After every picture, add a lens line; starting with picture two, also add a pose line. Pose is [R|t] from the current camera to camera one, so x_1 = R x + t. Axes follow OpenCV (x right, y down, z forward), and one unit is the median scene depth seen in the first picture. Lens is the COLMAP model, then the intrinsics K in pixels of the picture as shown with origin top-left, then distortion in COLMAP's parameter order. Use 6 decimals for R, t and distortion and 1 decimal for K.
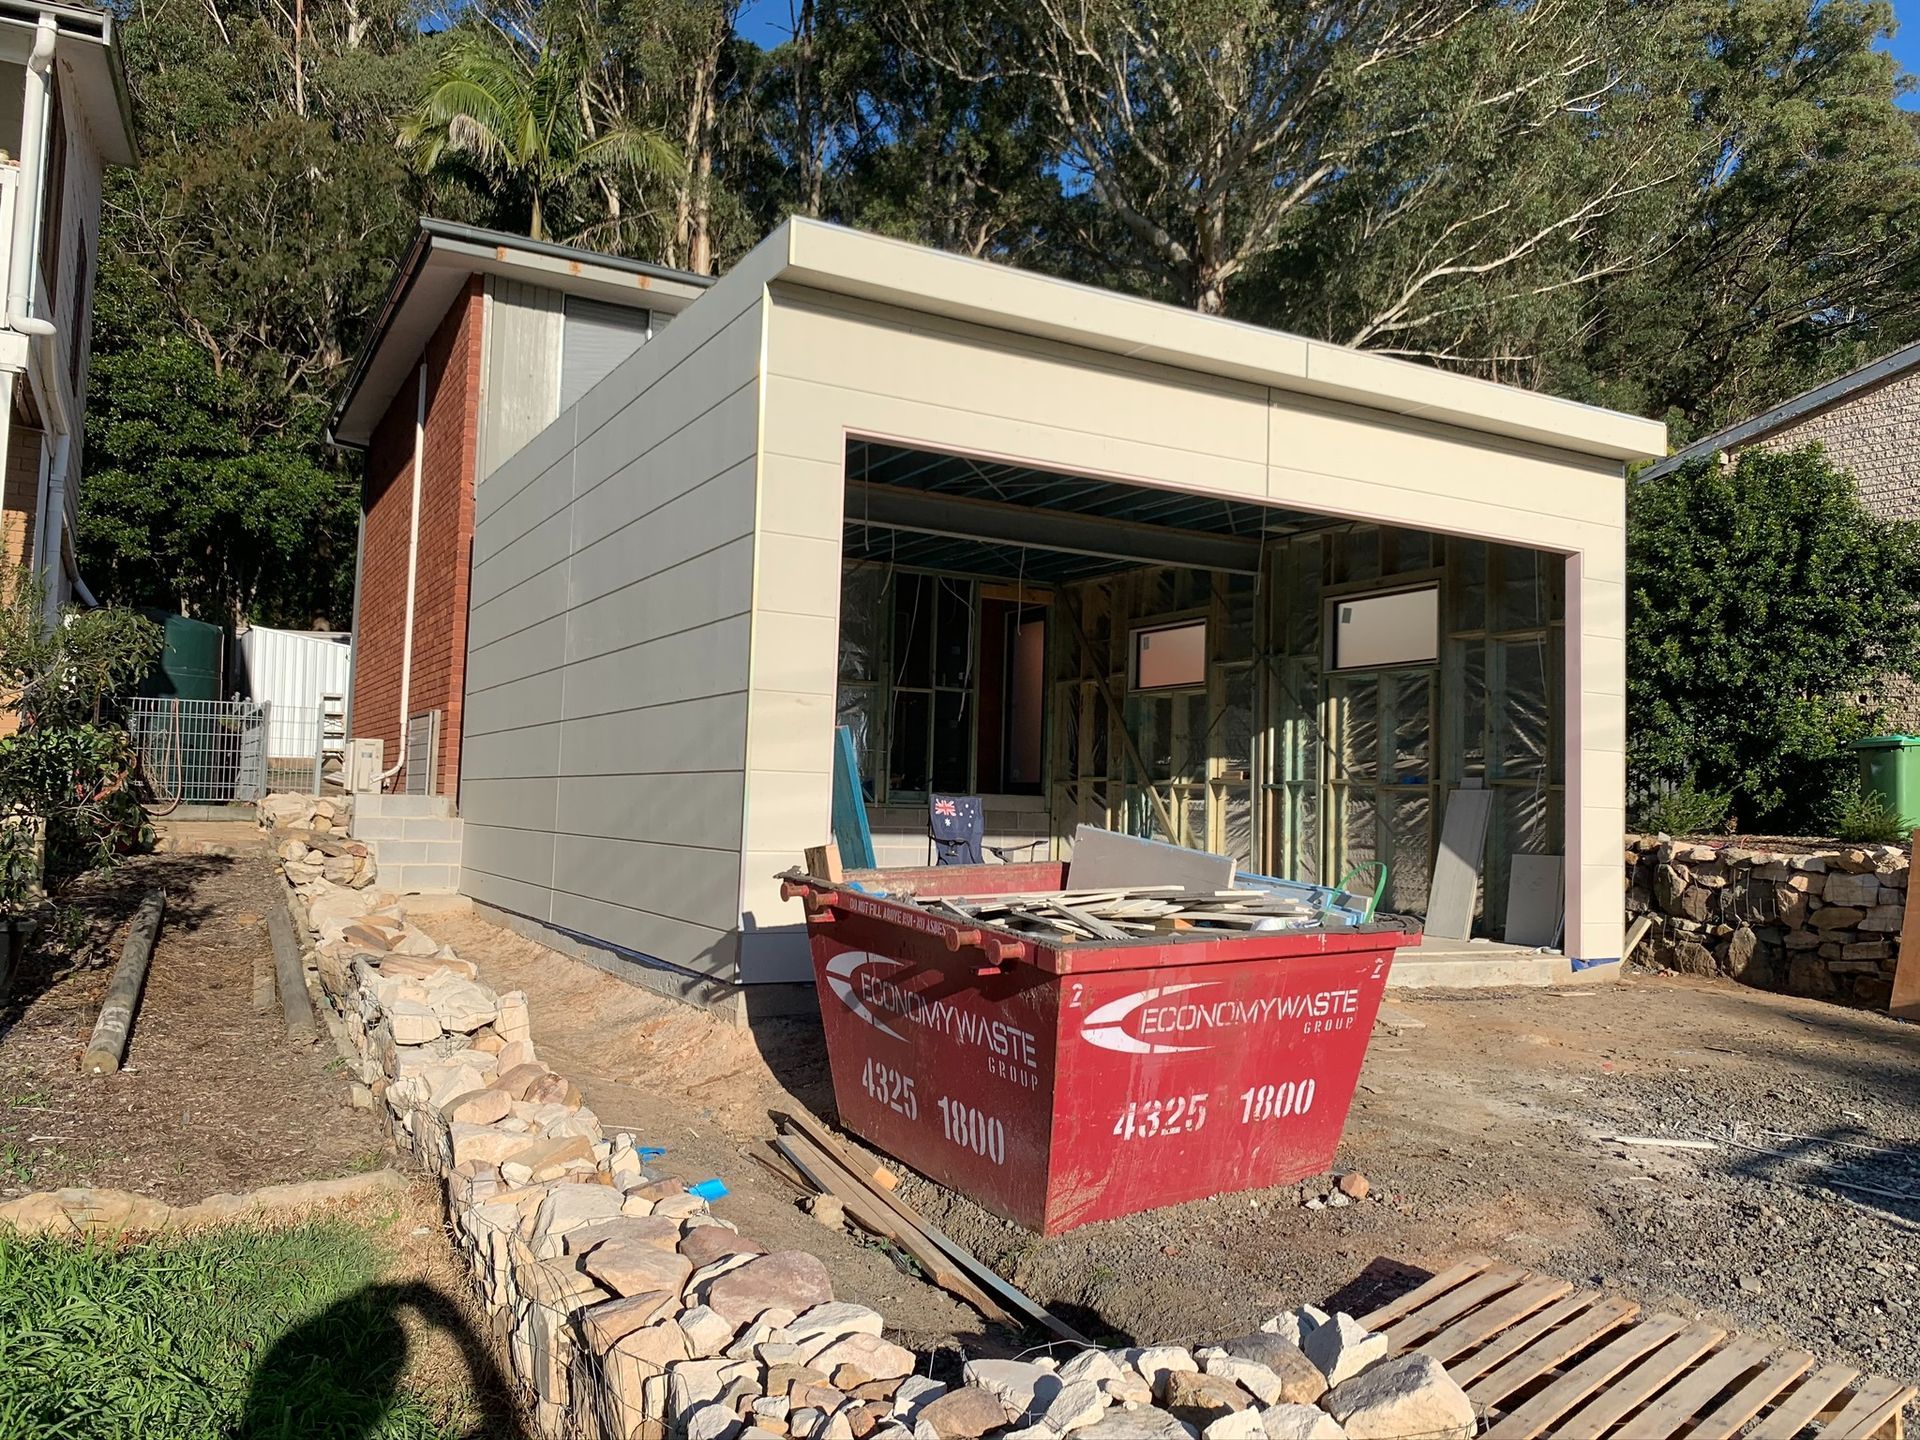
lens RADIAL K [[1489.6, 0, 960.0], [0, 1489.6, 720.0], [0, 0, 1]] dist [0.006119, -0.000019]
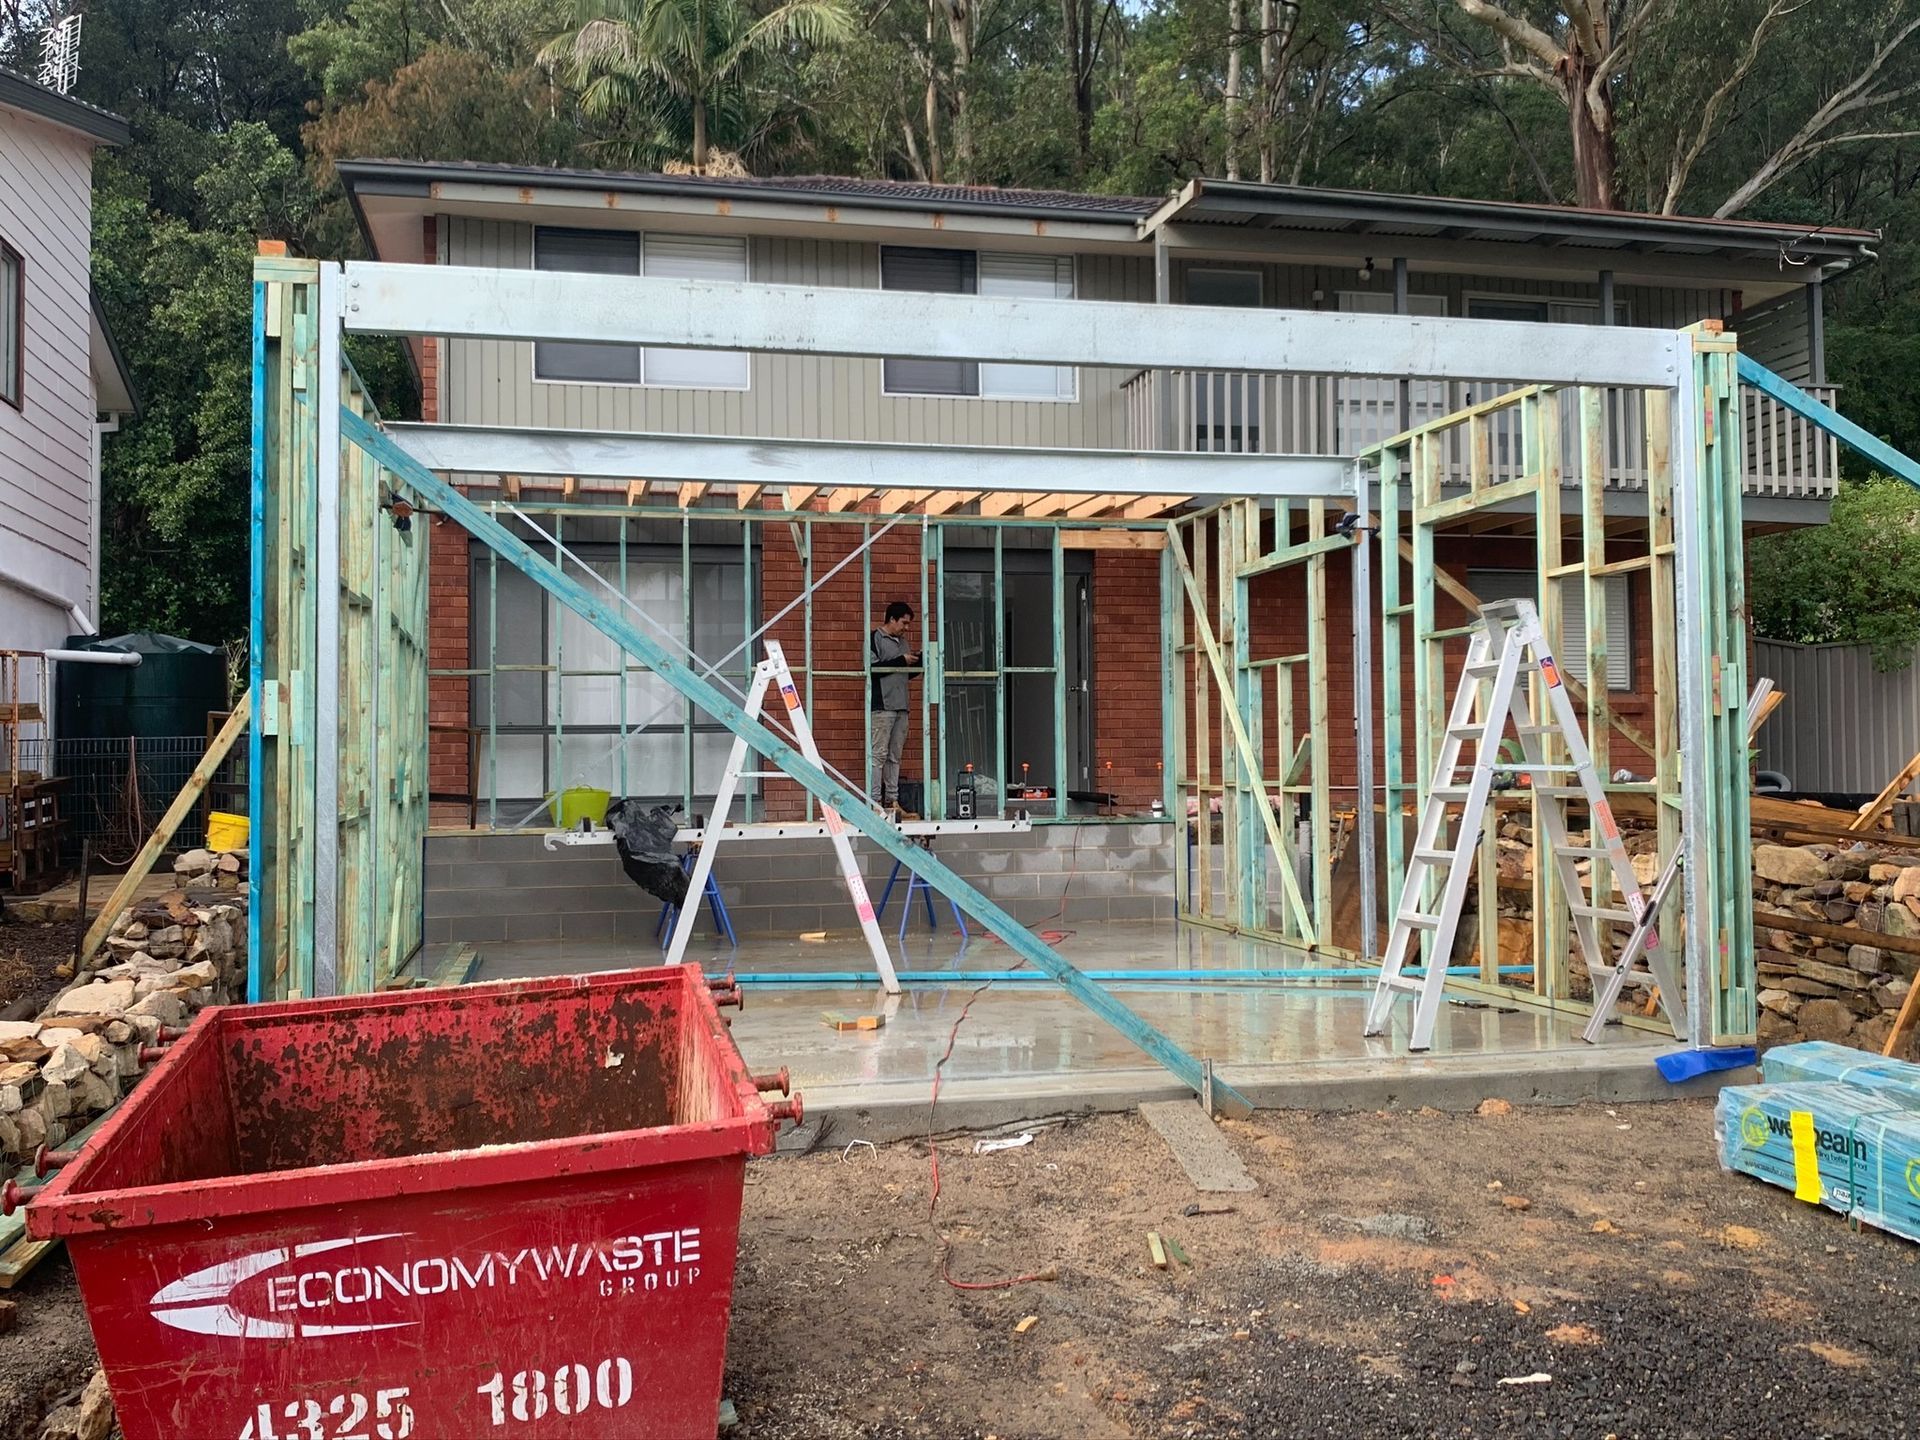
lens RADIAL K [[1758.8, 0, 951.1], [0, 1758.8, 705.3], [0, 0, 1]] dist [0.003144, -0.001408]
pose [[0.960102, -0.049842, -0.275174, 0.596526], [0.056216, 0.998301, 0.015322, -0.052745], [0.273943, -0.030180, 0.961272, 0.298647]]
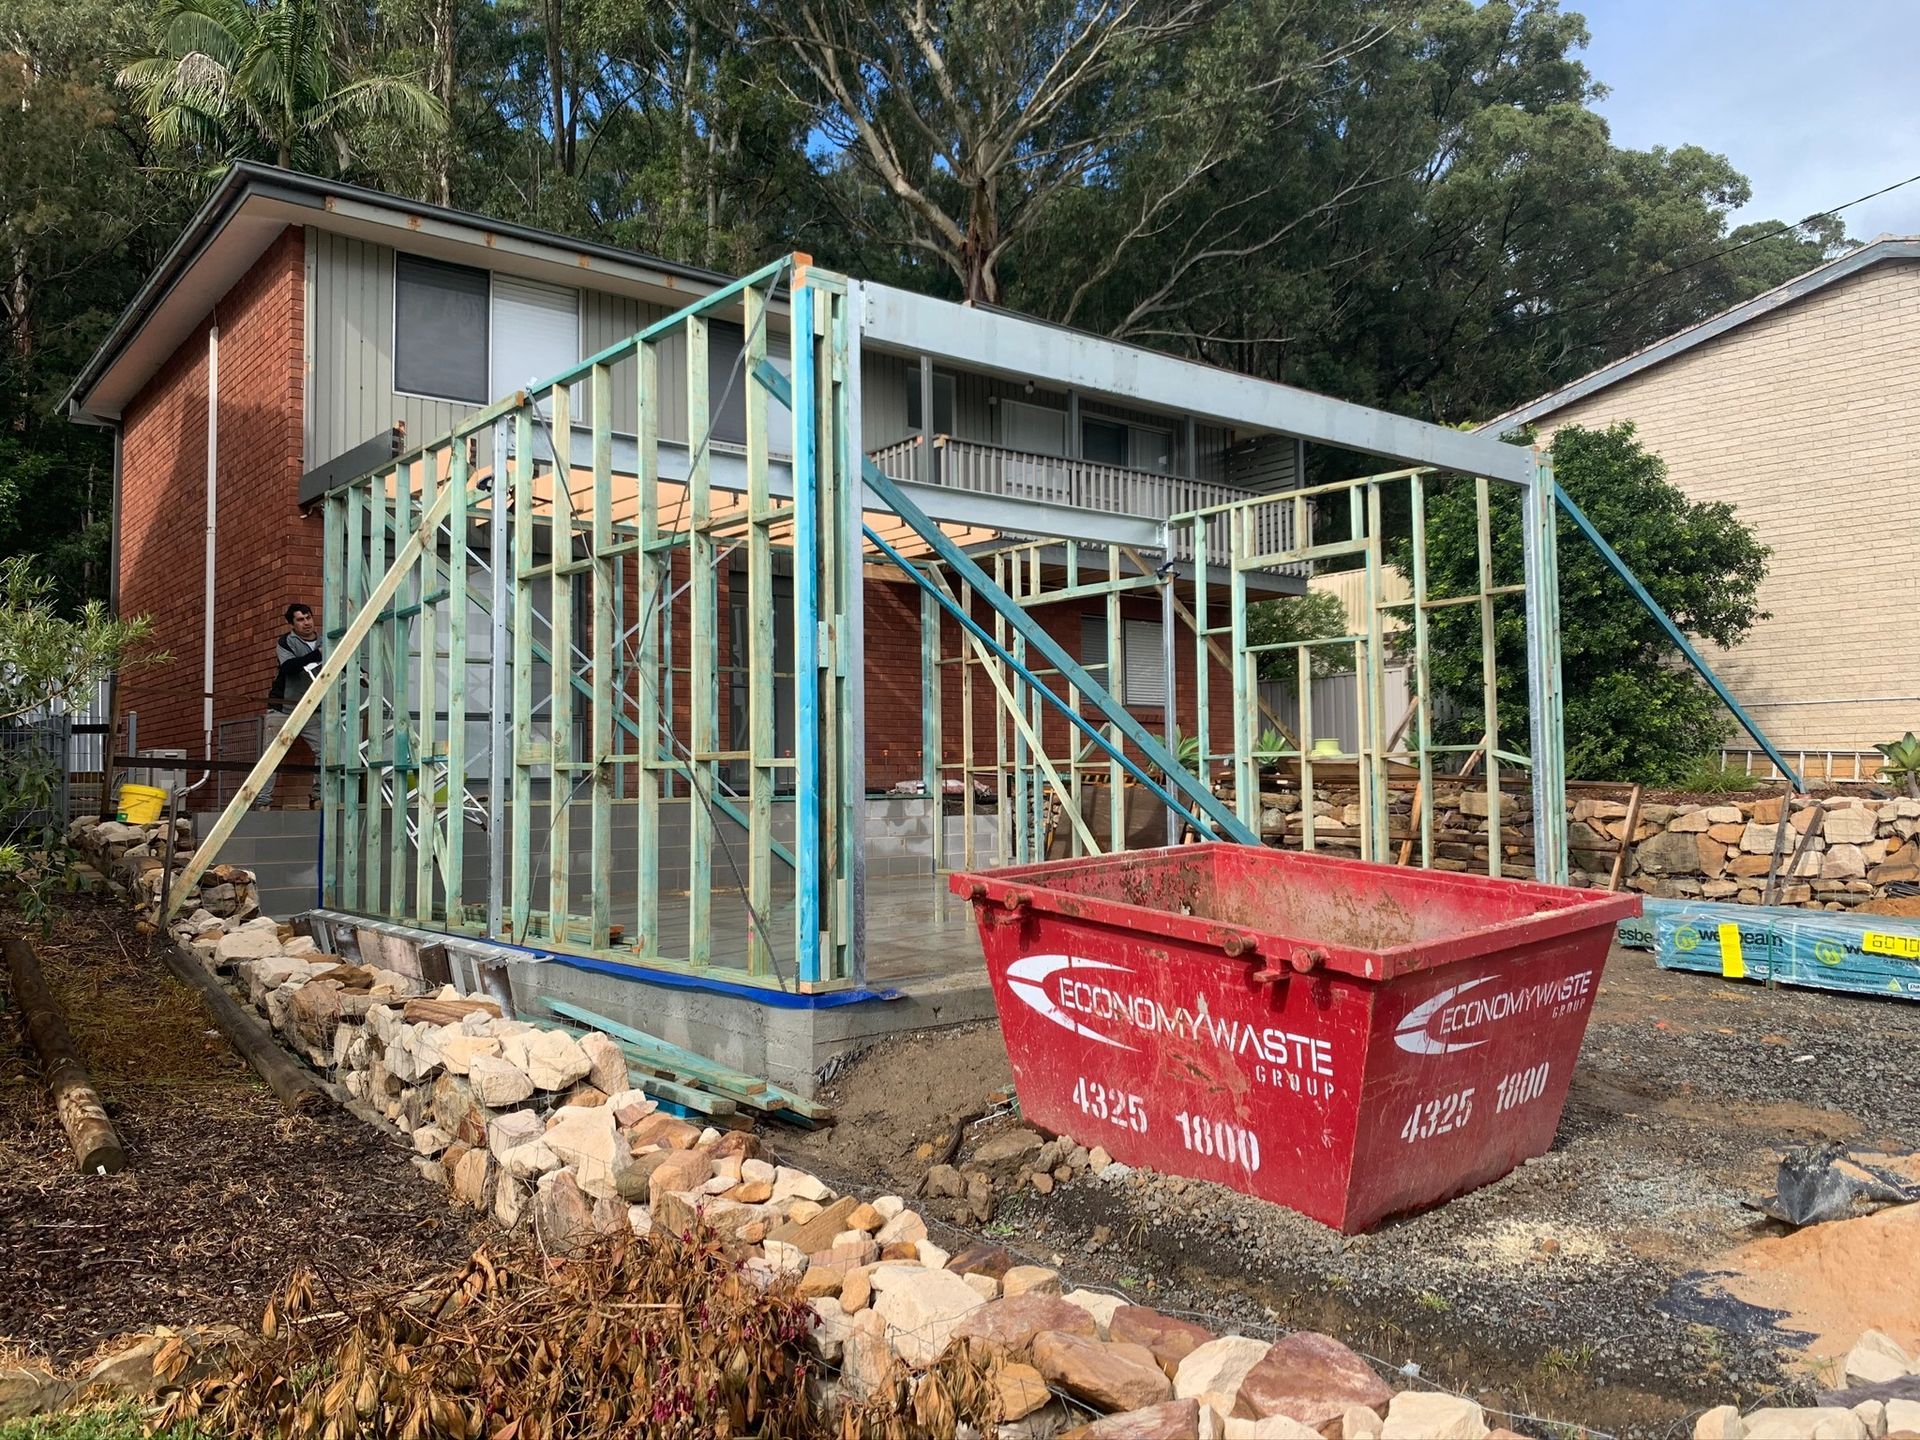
lens RADIAL K [[1489.6, 0, 960.0], [0, 1489.6, 720.0], [0, 0, 1]] dist [0.006119, -0.000019]
pose [[0.982008, -0.033247, 0.185891, -0.321513], [0.030556, 0.999383, 0.017324, -0.014160], [-0.186353, -0.011332, 0.982418, 0.109456]]
